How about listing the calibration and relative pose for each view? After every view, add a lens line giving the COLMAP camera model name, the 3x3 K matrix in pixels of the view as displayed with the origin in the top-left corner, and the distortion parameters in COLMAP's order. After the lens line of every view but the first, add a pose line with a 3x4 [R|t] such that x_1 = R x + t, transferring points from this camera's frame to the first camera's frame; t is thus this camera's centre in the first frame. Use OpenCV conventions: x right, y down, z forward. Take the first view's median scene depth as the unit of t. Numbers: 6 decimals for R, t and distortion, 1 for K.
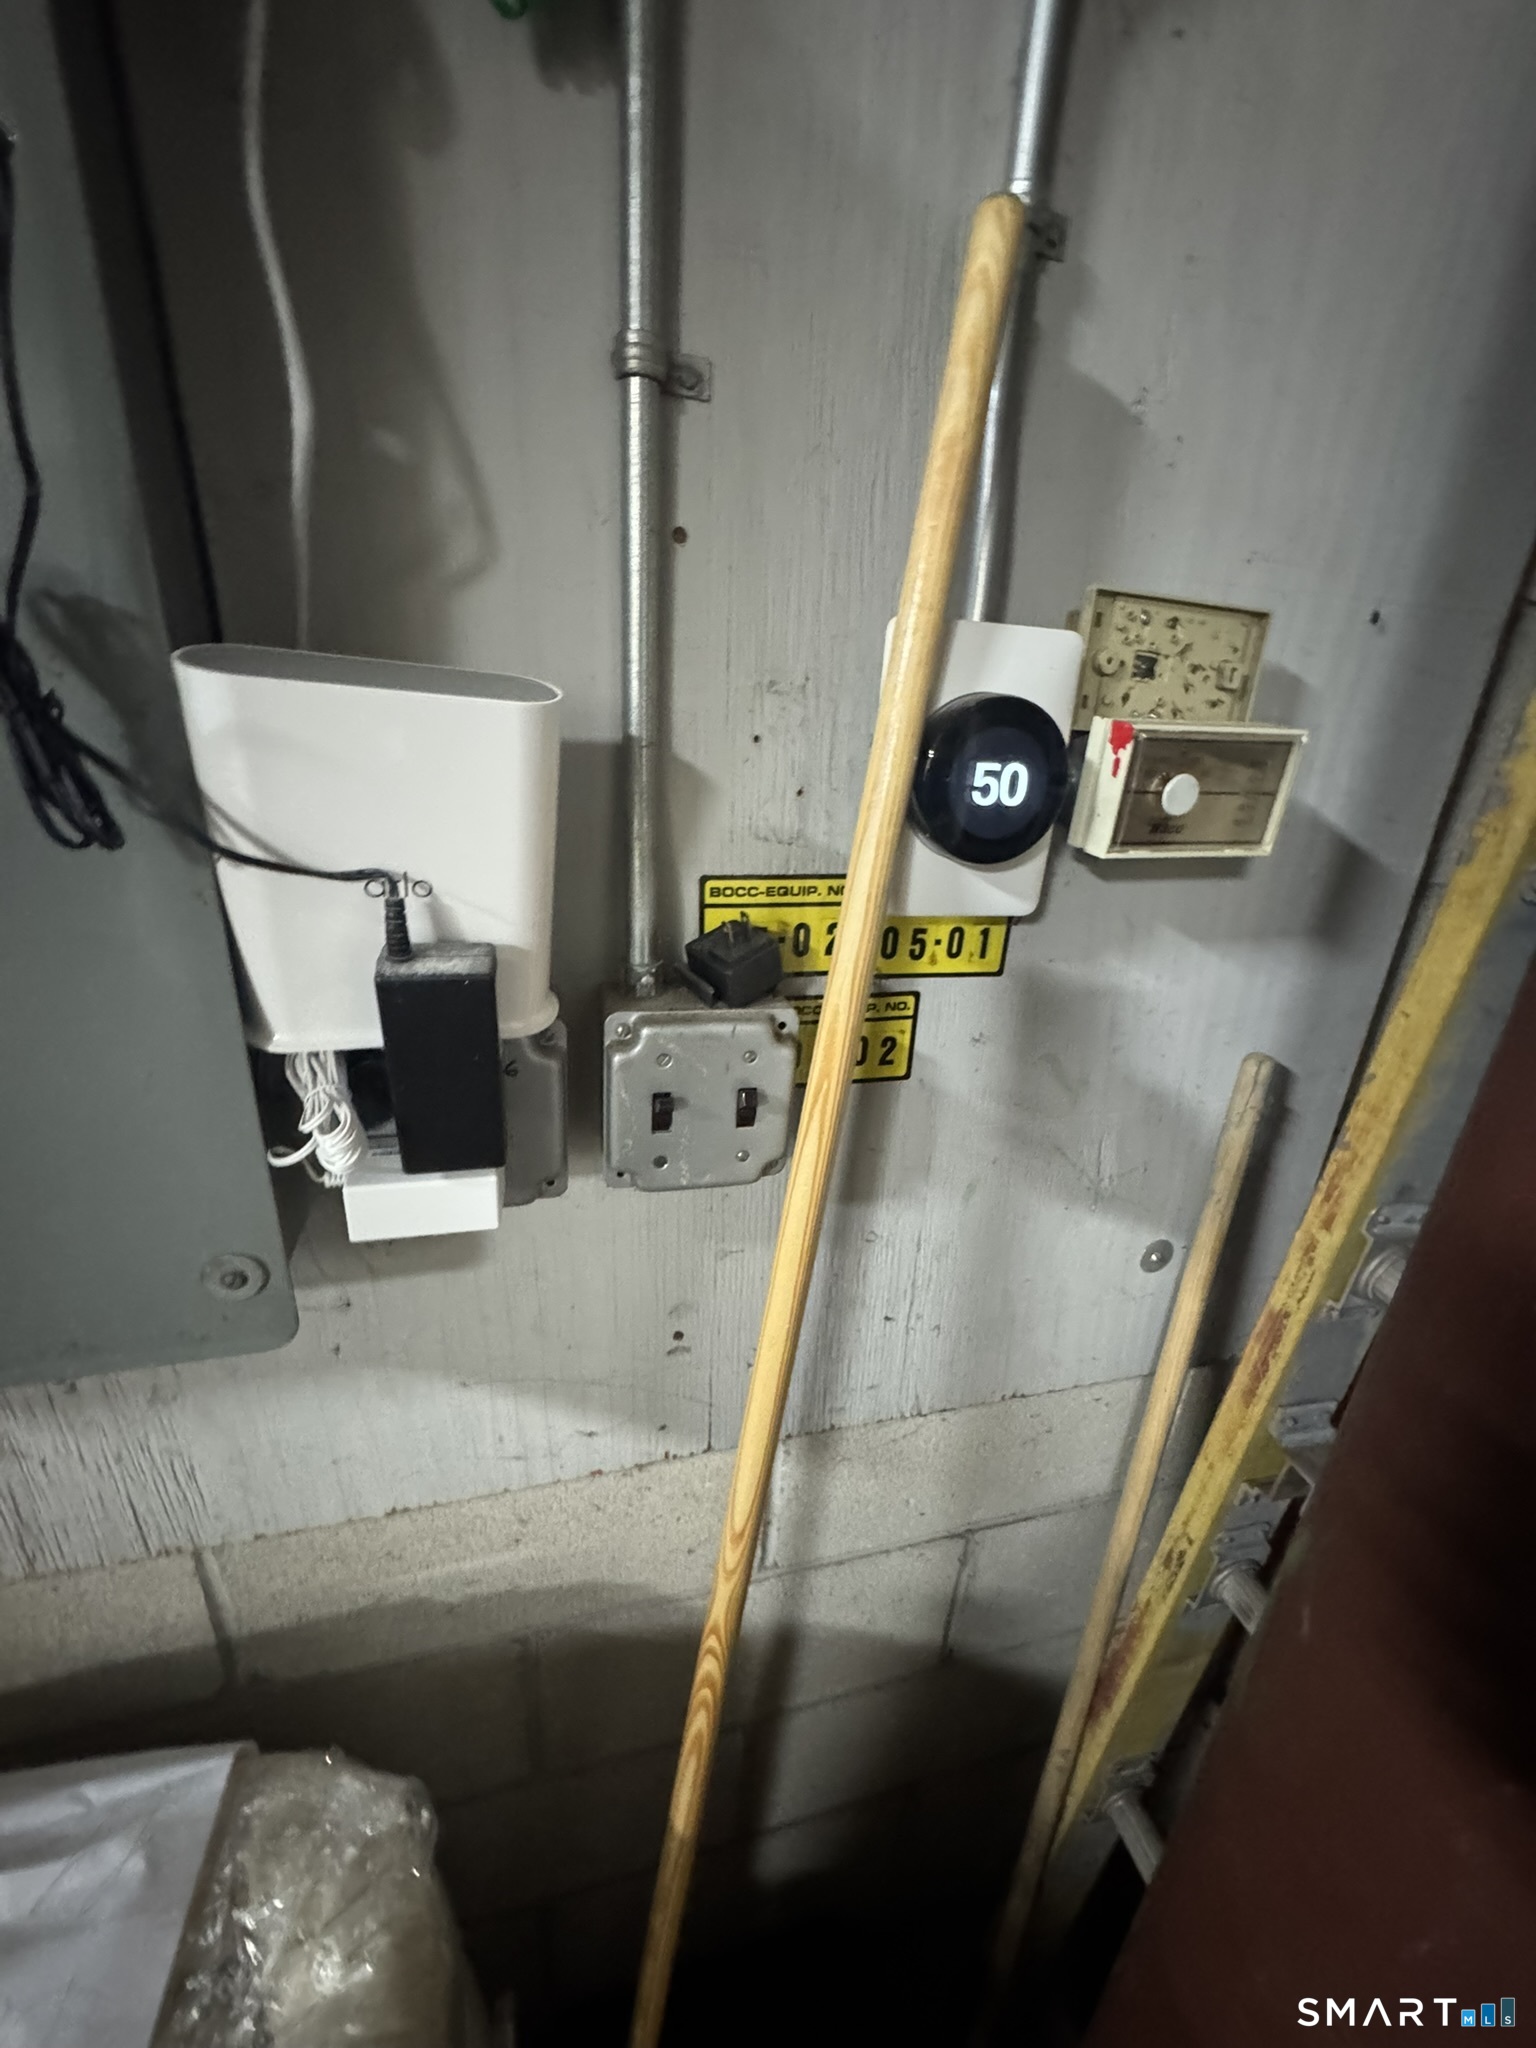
lens RADIAL K [[814.6, 0, 768.0], [0, 814.6, 1024.0], [0, 0, 1]] dist [-0.001112, -0.000324]
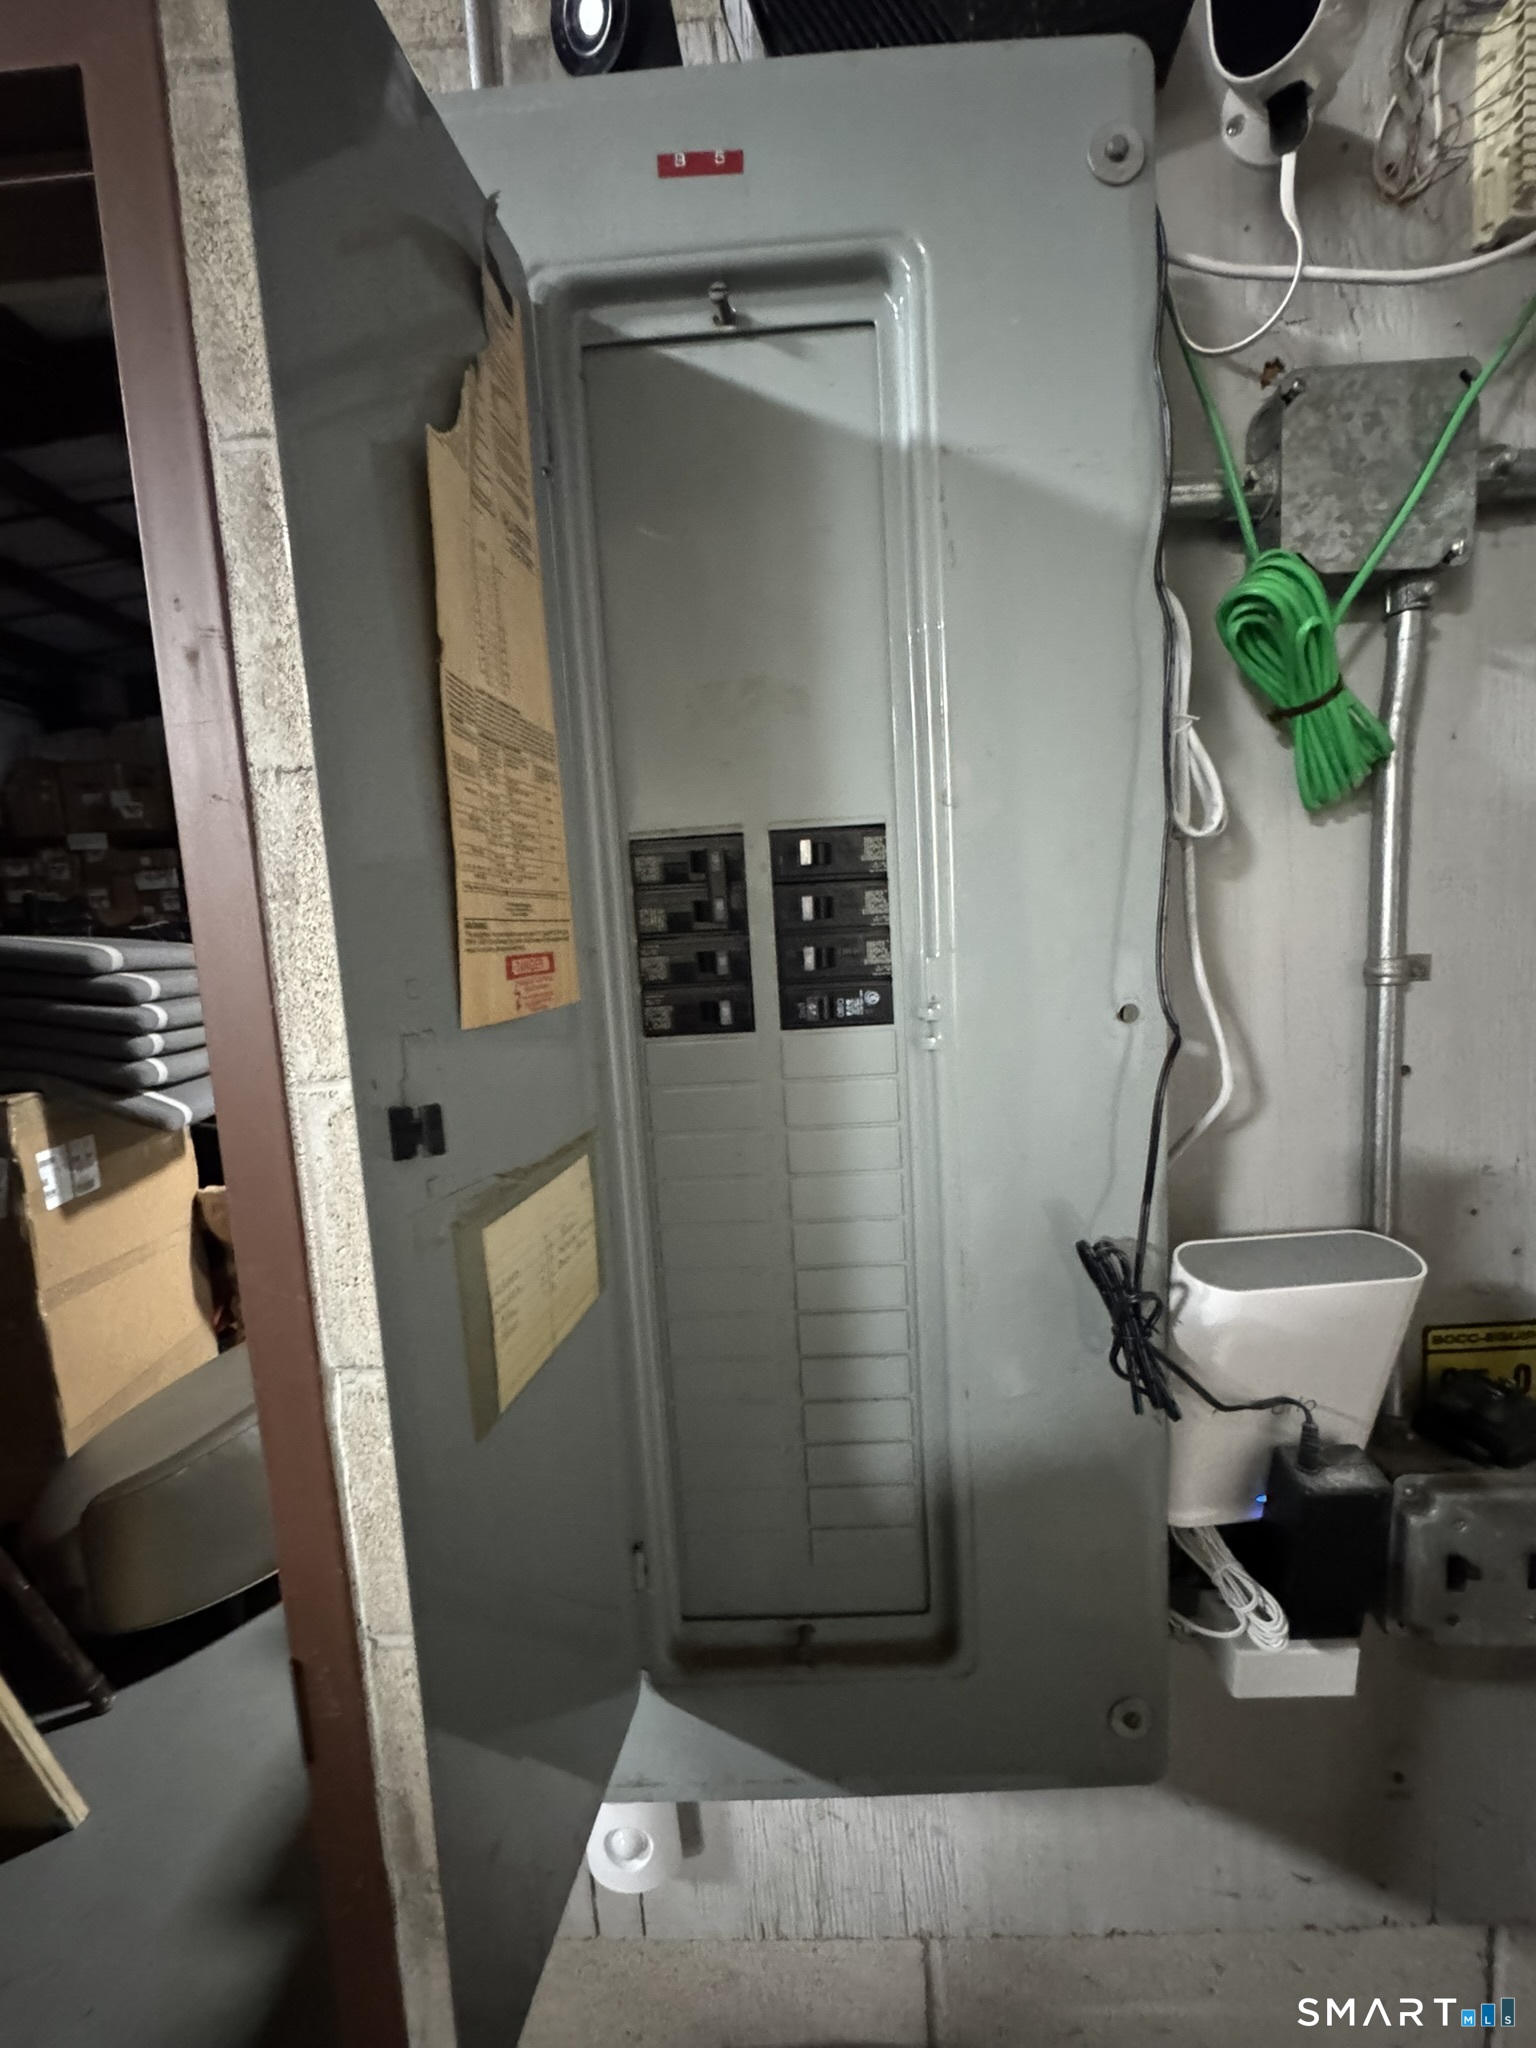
lens RADIAL K [[814.6, 0, 768.0], [0, 814.6, 1024.0], [0, 0, 1]] dist [-0.001112, -0.000324]
pose [[0.950644, -0.081426, -0.299409, -0.567482], [0.003530, 0.967729, -0.251969, -0.302538], [0.310263, 0.238476, 0.920253, -0.417887]]
